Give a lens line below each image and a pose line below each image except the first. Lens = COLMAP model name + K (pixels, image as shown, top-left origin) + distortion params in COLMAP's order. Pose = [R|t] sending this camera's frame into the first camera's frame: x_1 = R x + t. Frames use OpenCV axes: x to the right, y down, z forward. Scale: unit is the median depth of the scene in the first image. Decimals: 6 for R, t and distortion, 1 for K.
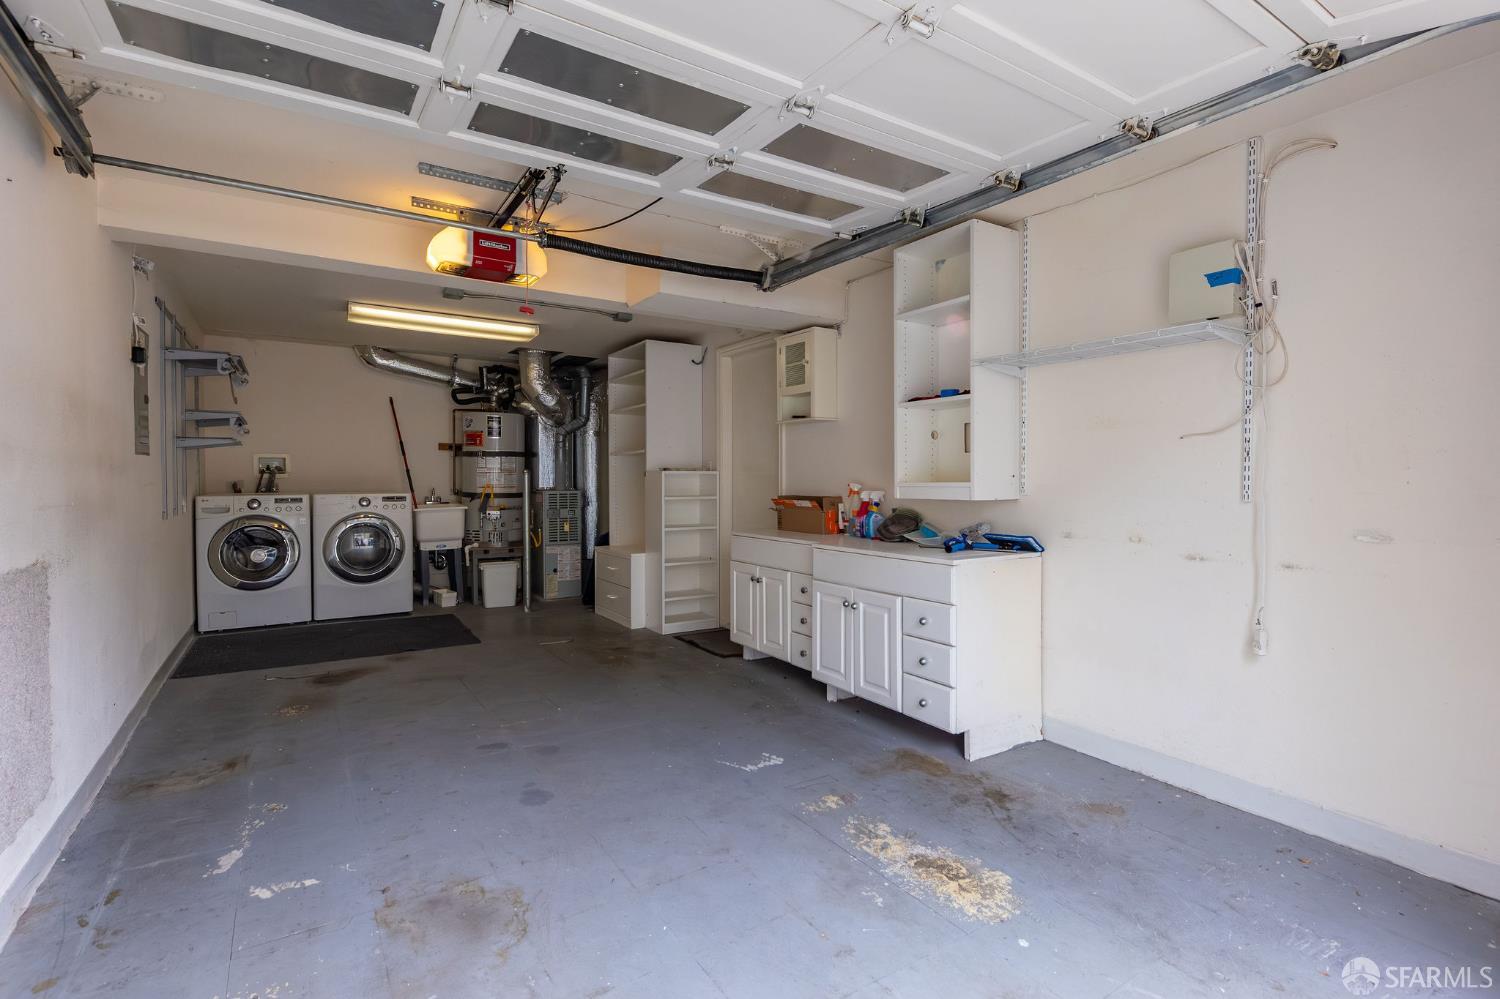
lens RADIAL K [[719.7, 0, 750.0], [0, 719.7, 499.5], [0, 0, 1]] dist [0.008857, -0.008651]
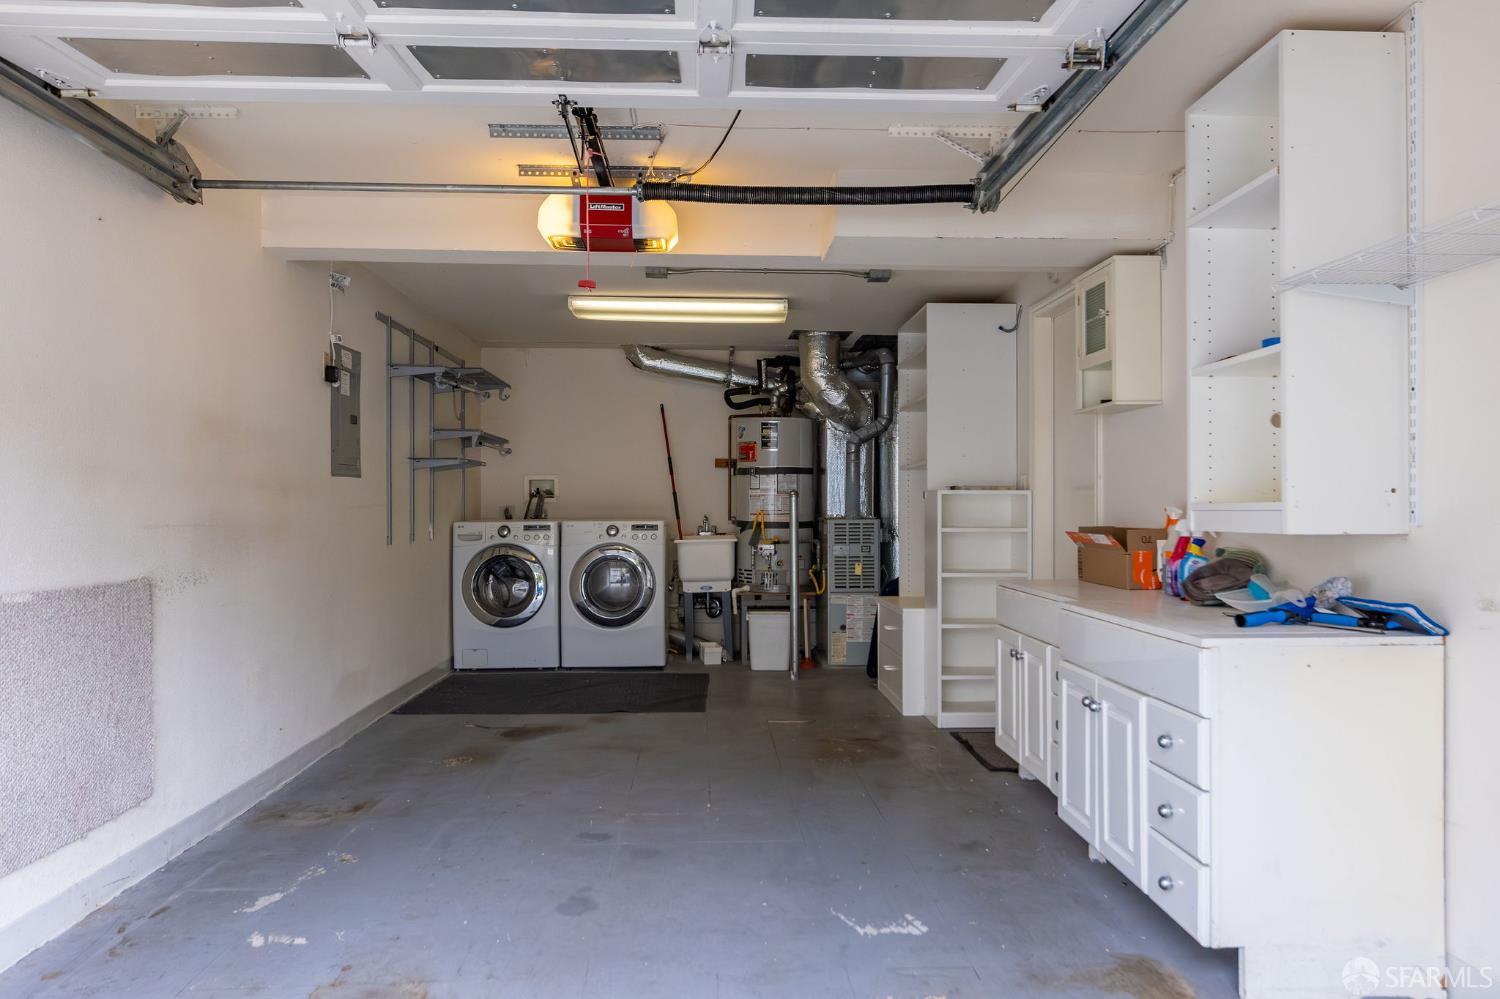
lens RADIAL K [[1006.3, 0, 748.9], [0, 1006.3, 519.0], [0, 0, 1]] dist [0.002950, -0.006932]
pose [[0.862162, 0.005742, -0.506601, 0.213389], [-0.014458, 0.999807, -0.013273, 0.003336], [0.506427, 0.018768, 0.862079, 0.076259]]
